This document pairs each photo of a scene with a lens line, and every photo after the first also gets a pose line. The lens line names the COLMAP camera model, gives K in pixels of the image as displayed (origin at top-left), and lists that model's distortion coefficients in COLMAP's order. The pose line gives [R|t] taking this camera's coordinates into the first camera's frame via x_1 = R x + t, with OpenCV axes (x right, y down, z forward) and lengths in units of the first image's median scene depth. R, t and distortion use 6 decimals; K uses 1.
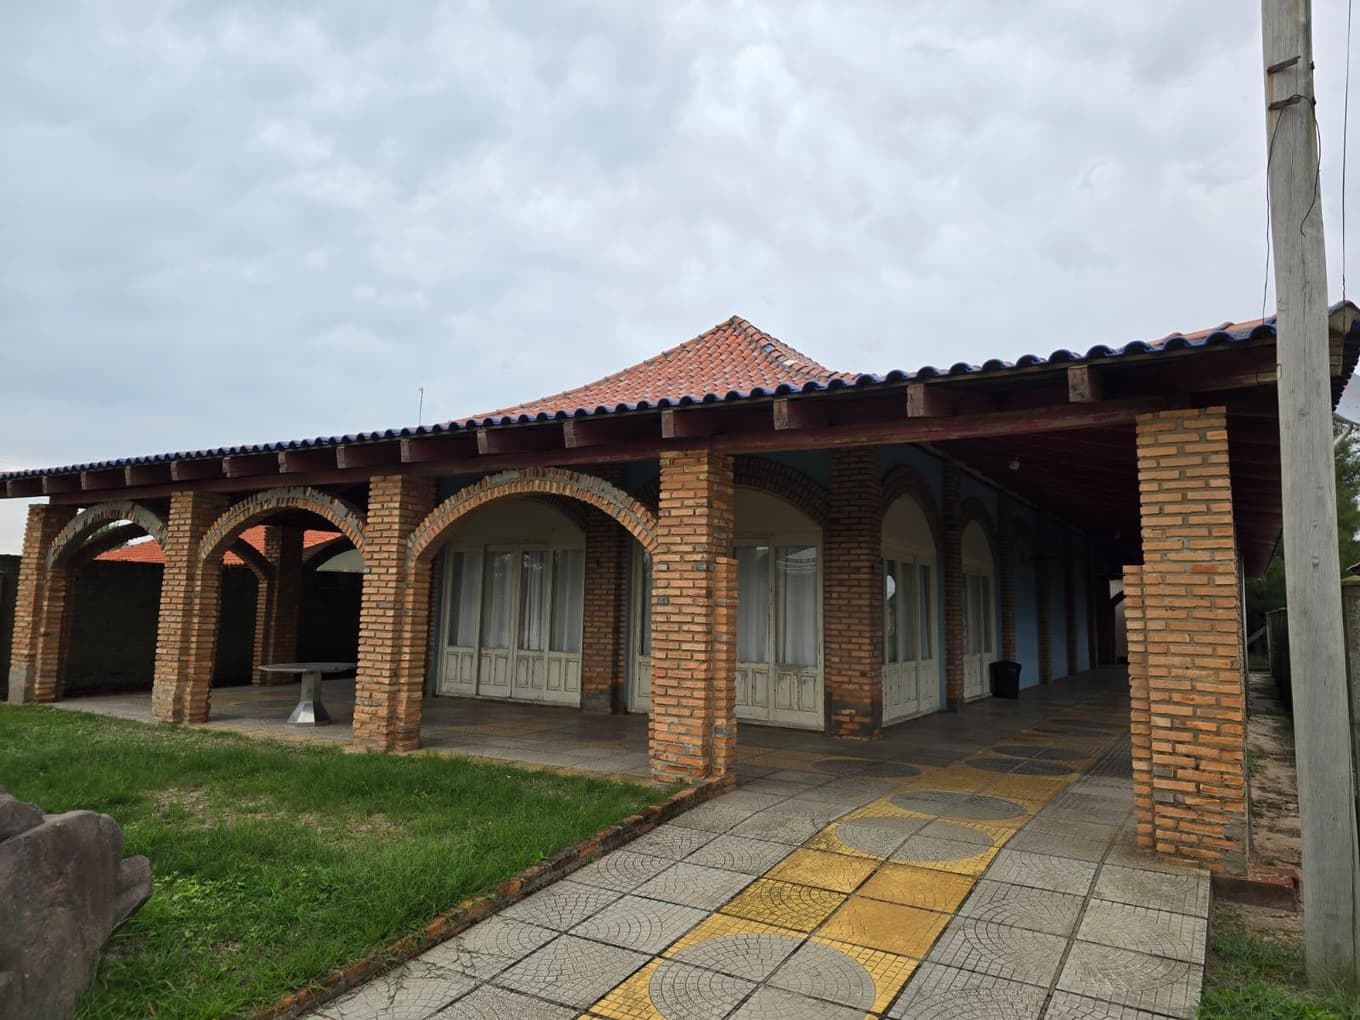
lens RADIAL K [[967.5, 0, 681.3], [0, 967.5, 470.6], [0, 0, 1]] dist [0.058285, -0.074164]
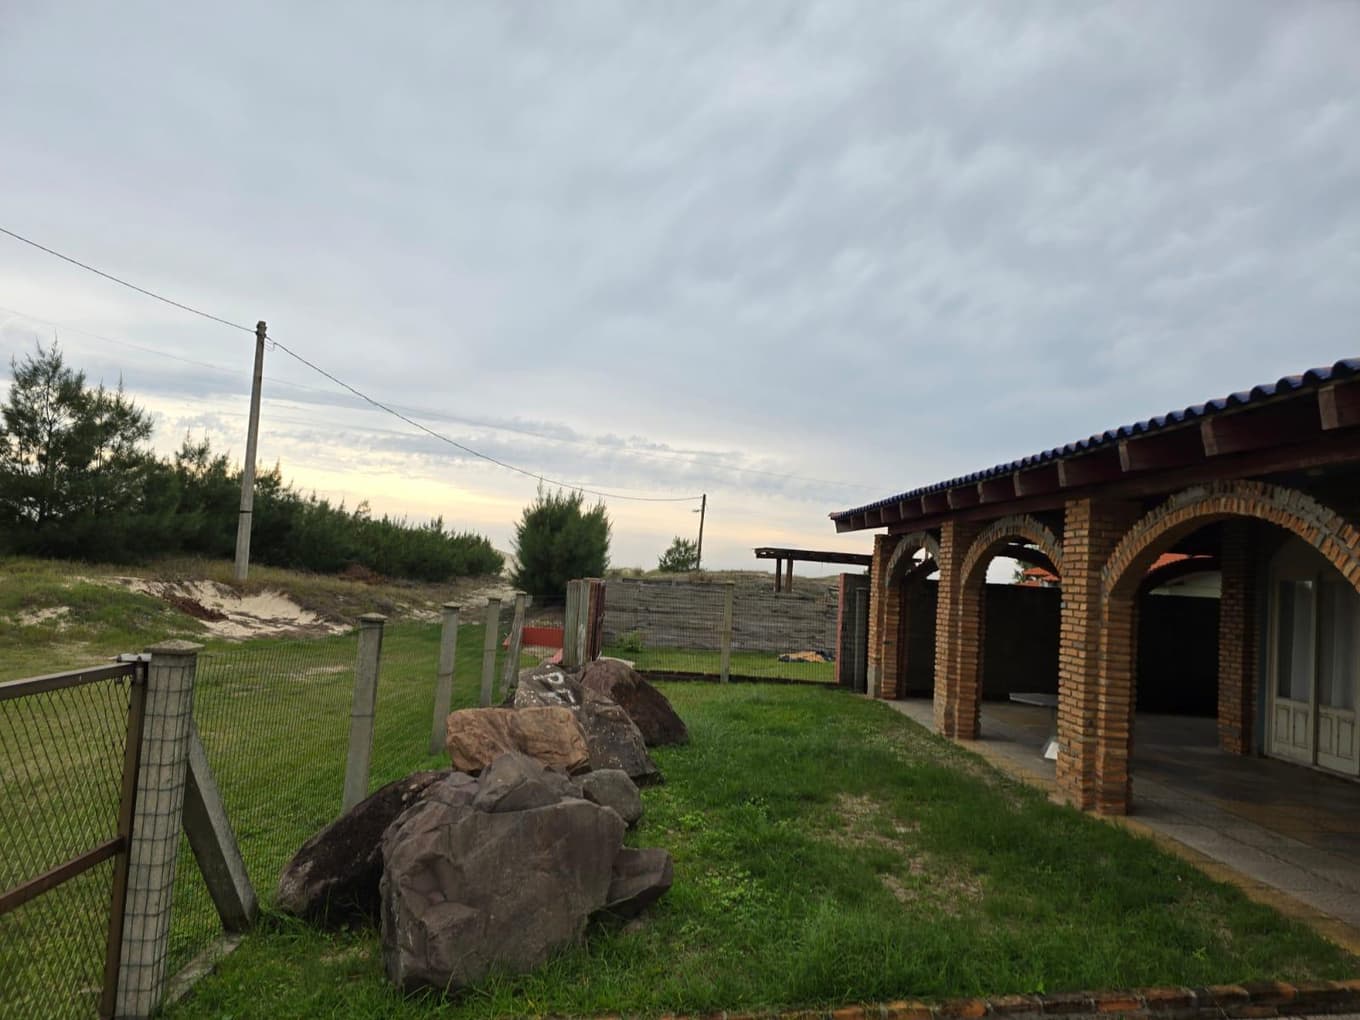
lens RADIAL K [[928.0, 0, 675.6], [0, 928.0, 504.8], [0, 0, 1]] dist [0.068574, -0.069661]
pose [[0.507008, -0.048577, -0.860571, 0.261069], [0.073059, 0.997240, -0.013248, -0.006055], [0.858840, -0.056155, 0.509157, 0.254683]]
